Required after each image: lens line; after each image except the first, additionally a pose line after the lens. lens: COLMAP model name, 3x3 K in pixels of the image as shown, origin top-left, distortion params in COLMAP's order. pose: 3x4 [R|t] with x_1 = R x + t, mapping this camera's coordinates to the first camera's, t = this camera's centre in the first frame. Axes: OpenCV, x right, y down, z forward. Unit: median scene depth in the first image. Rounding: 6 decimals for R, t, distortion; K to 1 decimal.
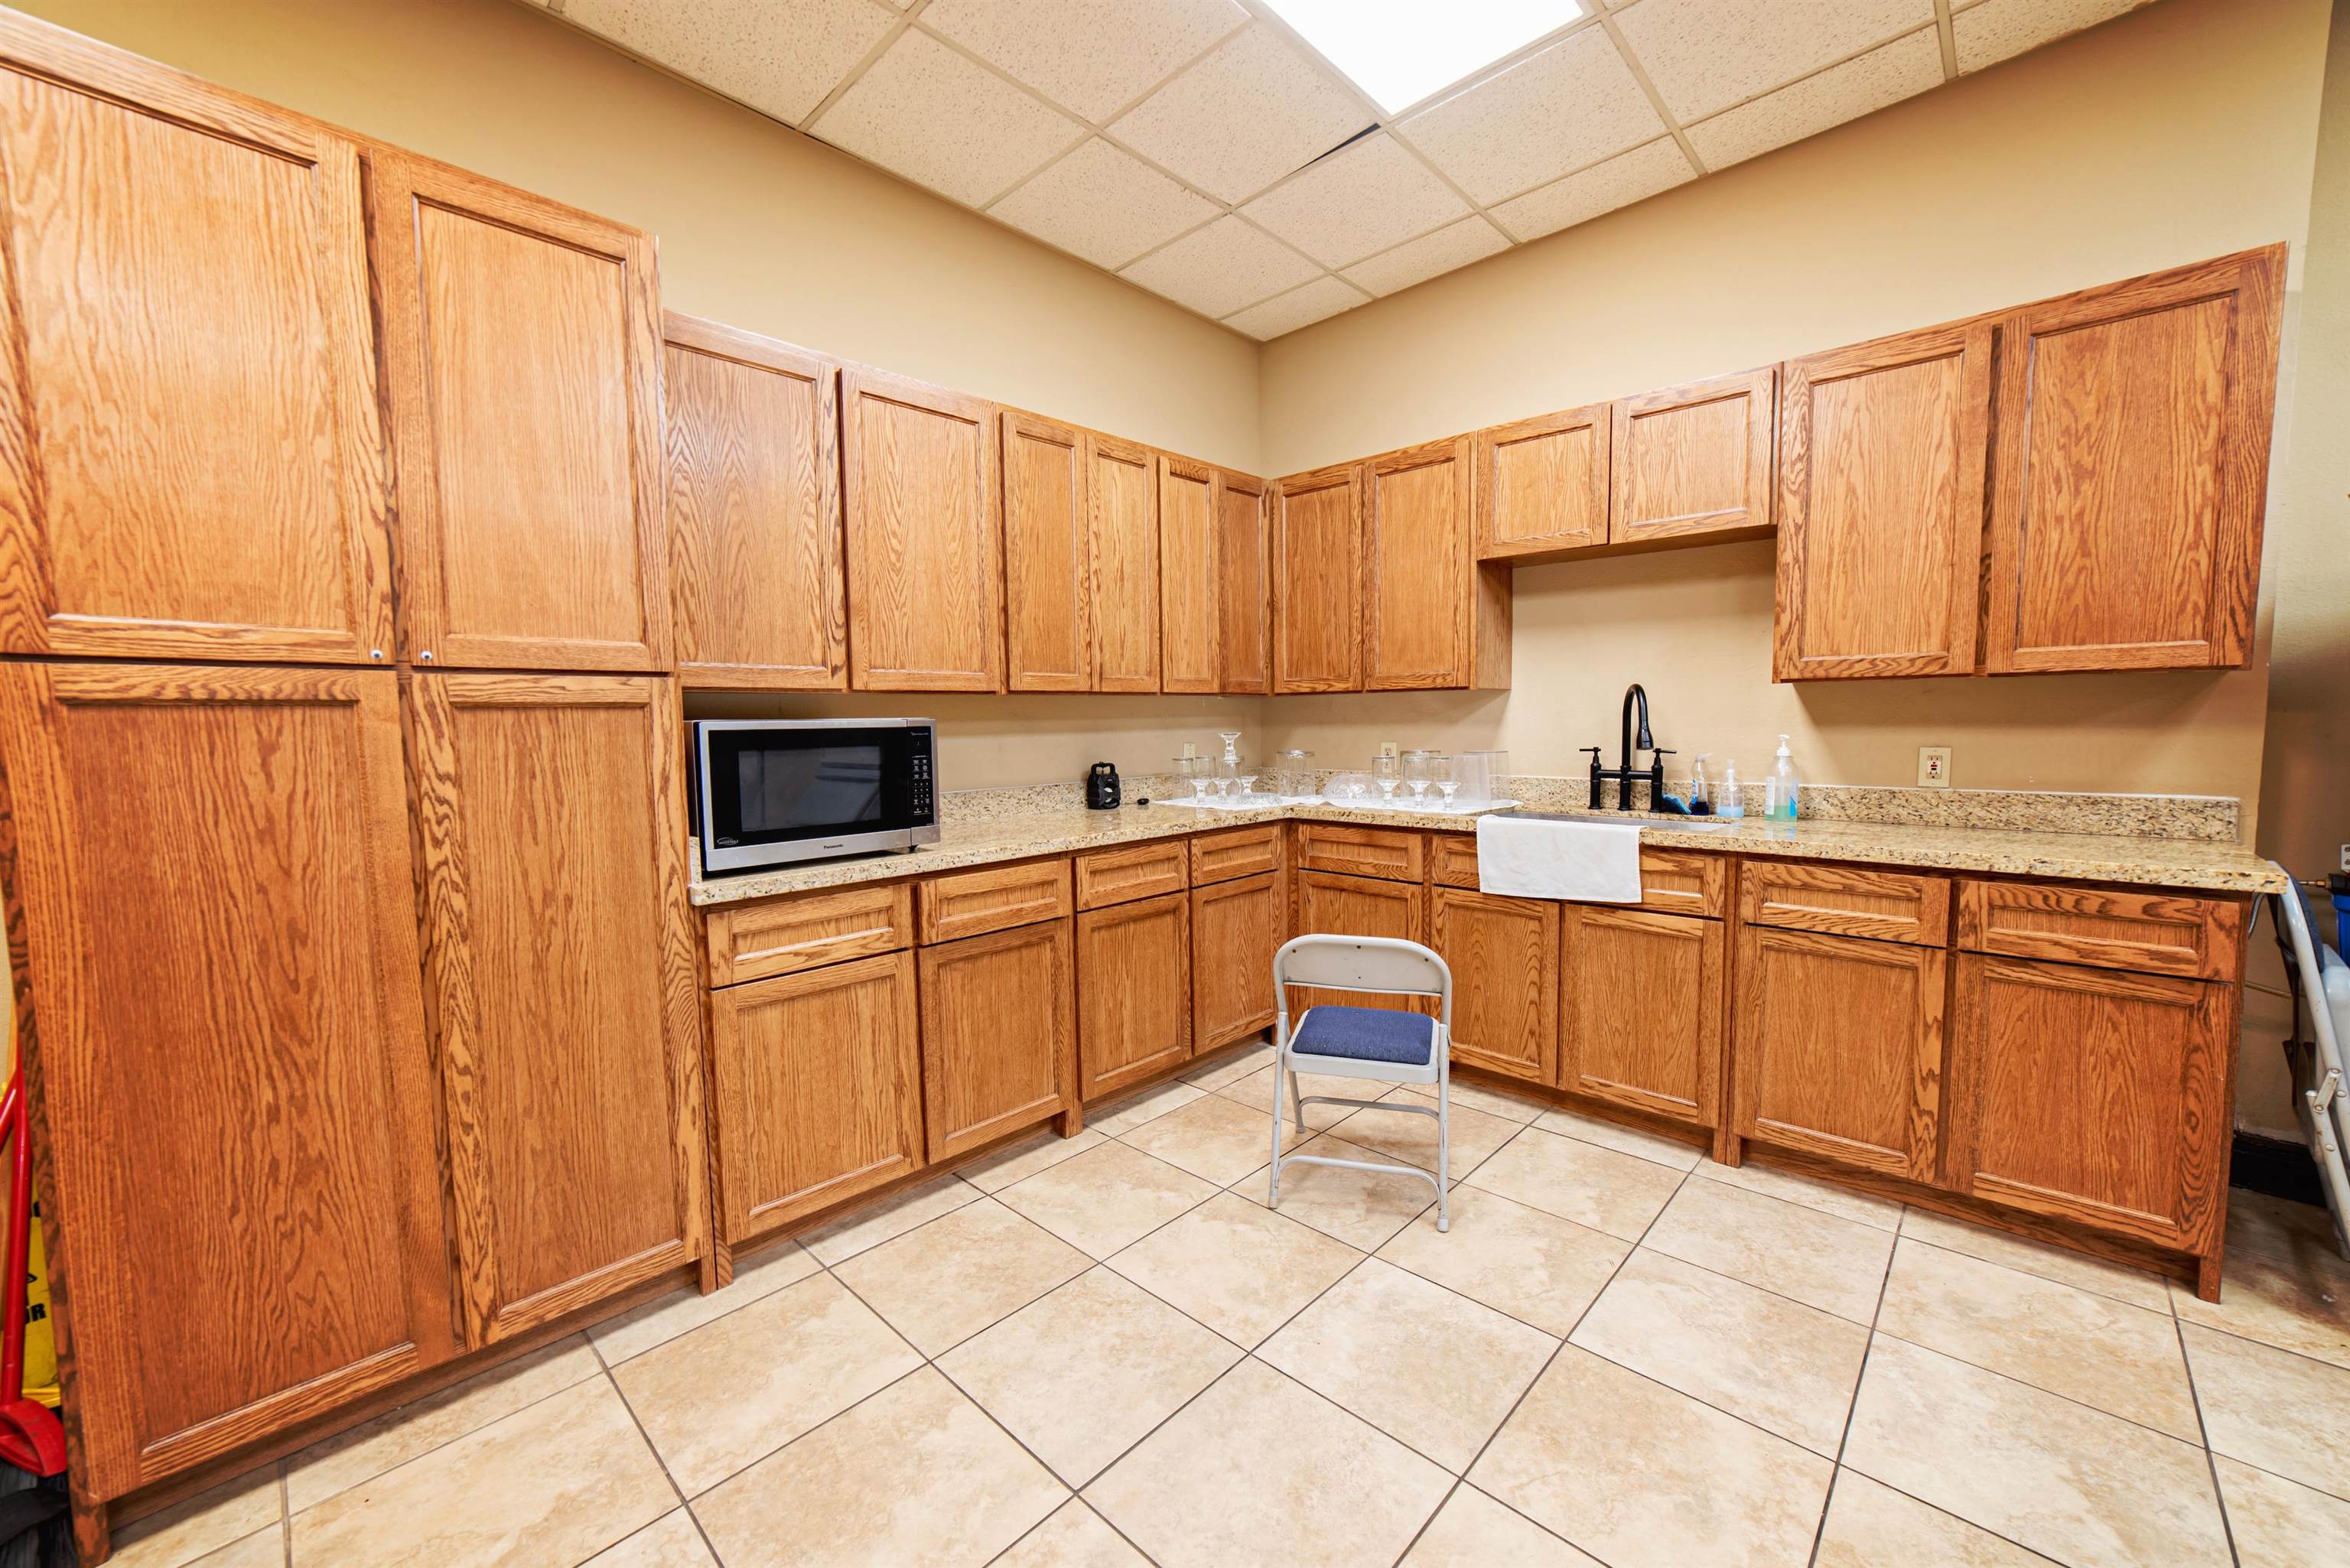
lens RADIAL K [[900.5, 0, 1182.1], [0, 900.5, 785.8], [0, 0, 1]] dist [-0.016129, 0.006445]
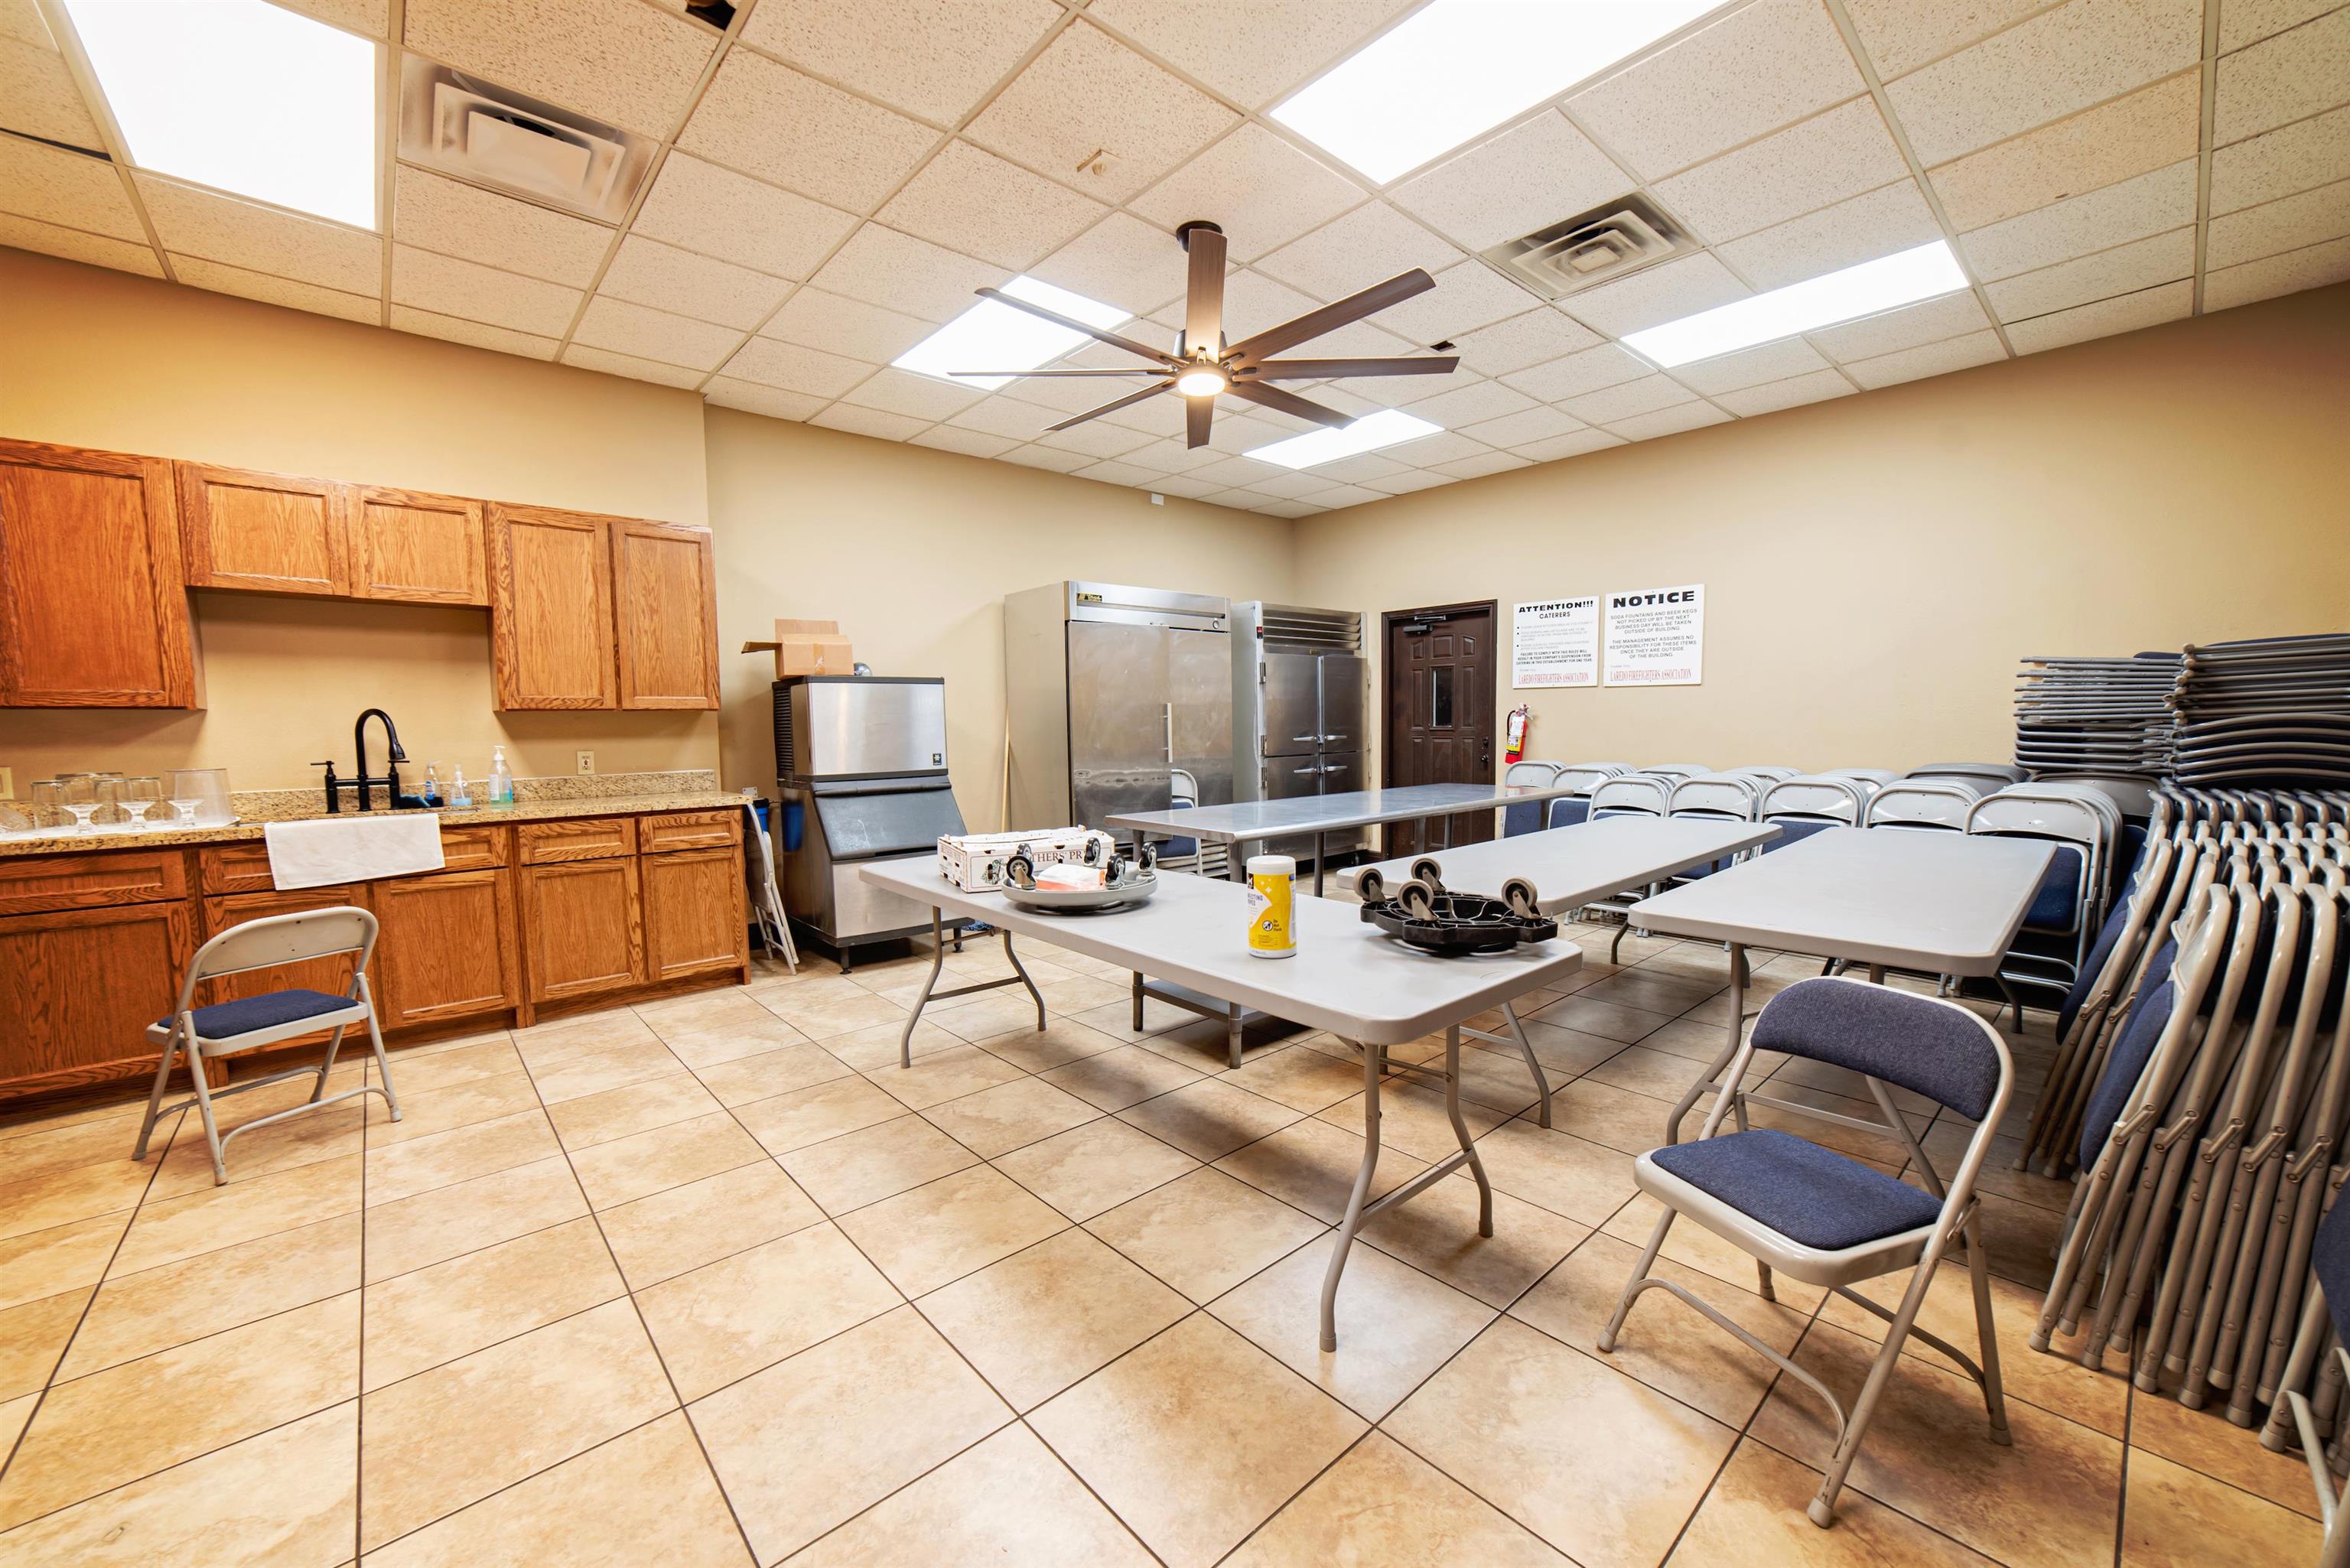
lens RADIAL K [[900.5, 0, 1180.9], [0, 900.5, 794.8], [0, 0, 1]] dist [-0.016129, 0.006445]
pose [[0.075216, -0.070100, 0.994700, -0.815987], [0.086670, 0.994210, 0.063512, 0.031122], [-0.993394, 0.081434, 0.080856, -0.268049]]
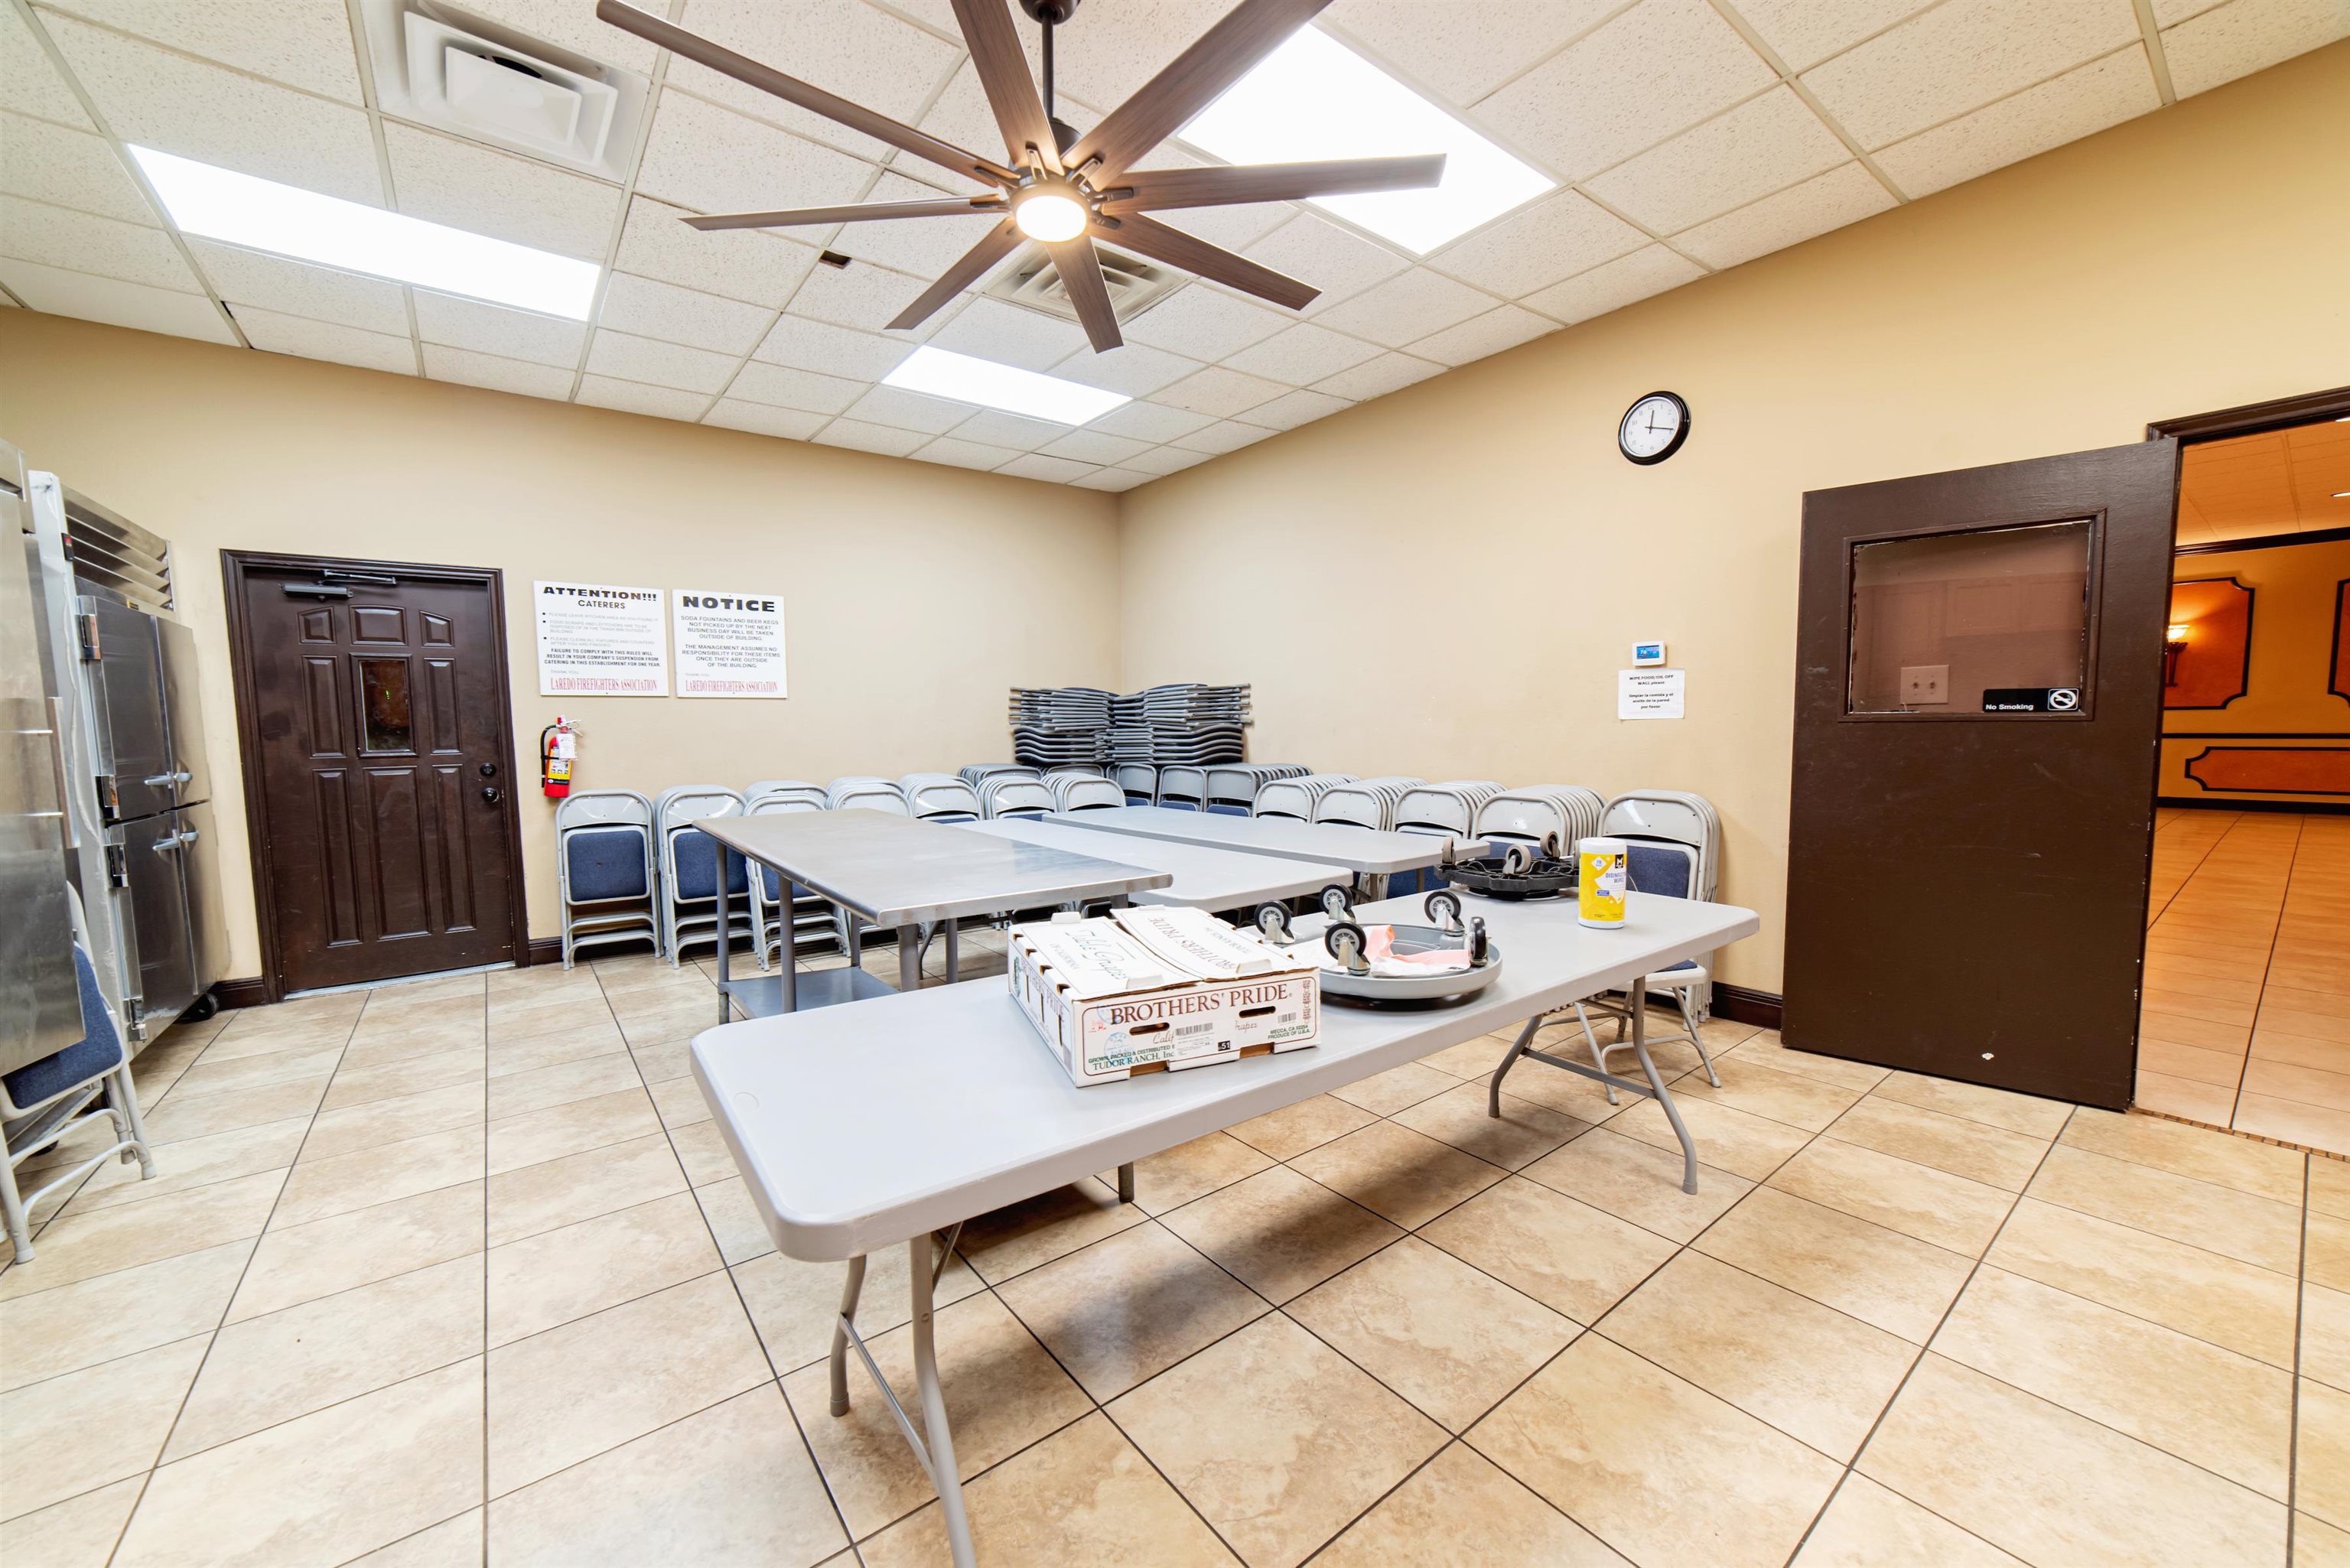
lens RADIAL K [[900.5, 0, 1166.1], [0, 900.5, 794.5], [0, 0, 1]] dist [-0.016129, 0.006445]
pose [[-0.986494, 0.016677, 0.162949, 0.299228], [0.041885, 0.987413, 0.152516, -0.056333], [-0.158354, 0.157281, -0.974775, 0.682023]]
